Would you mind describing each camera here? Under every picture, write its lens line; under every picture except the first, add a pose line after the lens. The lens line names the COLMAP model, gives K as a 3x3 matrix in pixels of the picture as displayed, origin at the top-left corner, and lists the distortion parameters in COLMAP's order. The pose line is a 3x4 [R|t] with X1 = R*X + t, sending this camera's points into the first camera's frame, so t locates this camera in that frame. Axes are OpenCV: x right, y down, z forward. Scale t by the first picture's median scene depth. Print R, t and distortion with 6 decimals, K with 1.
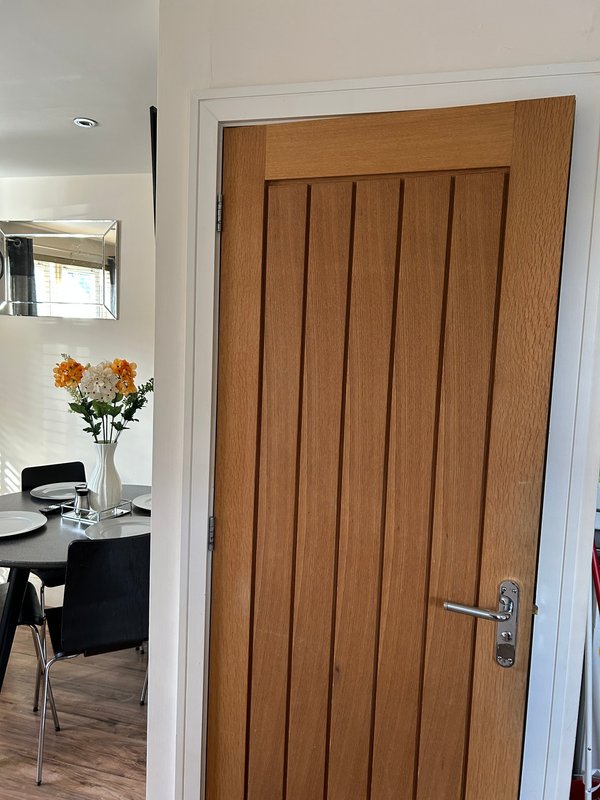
lens RADIAL K [[594.8, 0, 300.2], [0, 594.8, 396.4], [0, 0, 1]] dist [0.029254, -0.036108]
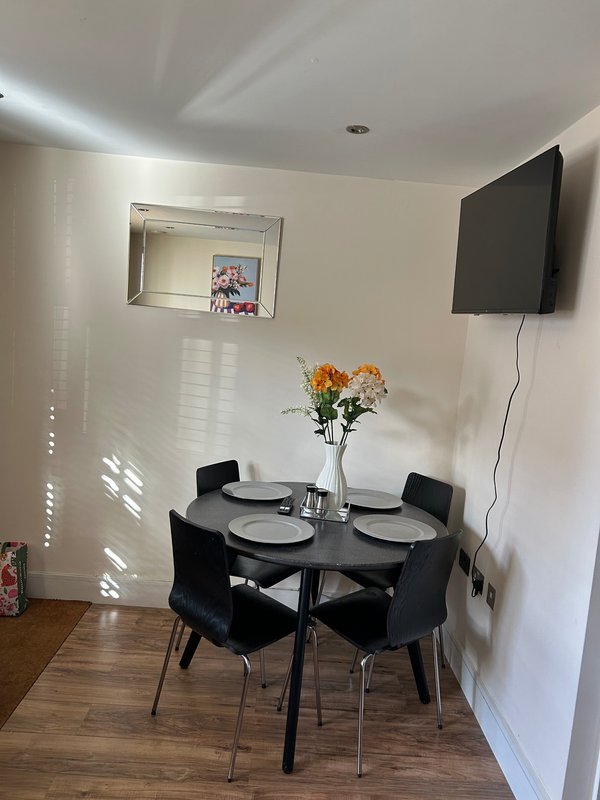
lens RADIAL K [[594.8, 0, 296.1], [0, 594.8, 398.4], [0, 0, 1]] dist [0.029254, -0.036108]
pose [[0.966126, 0.007626, 0.257959, -0.669119], [-0.015727, 0.999445, 0.029355, -0.029965], [-0.257592, -0.032417, 0.965710, 0.034864]]
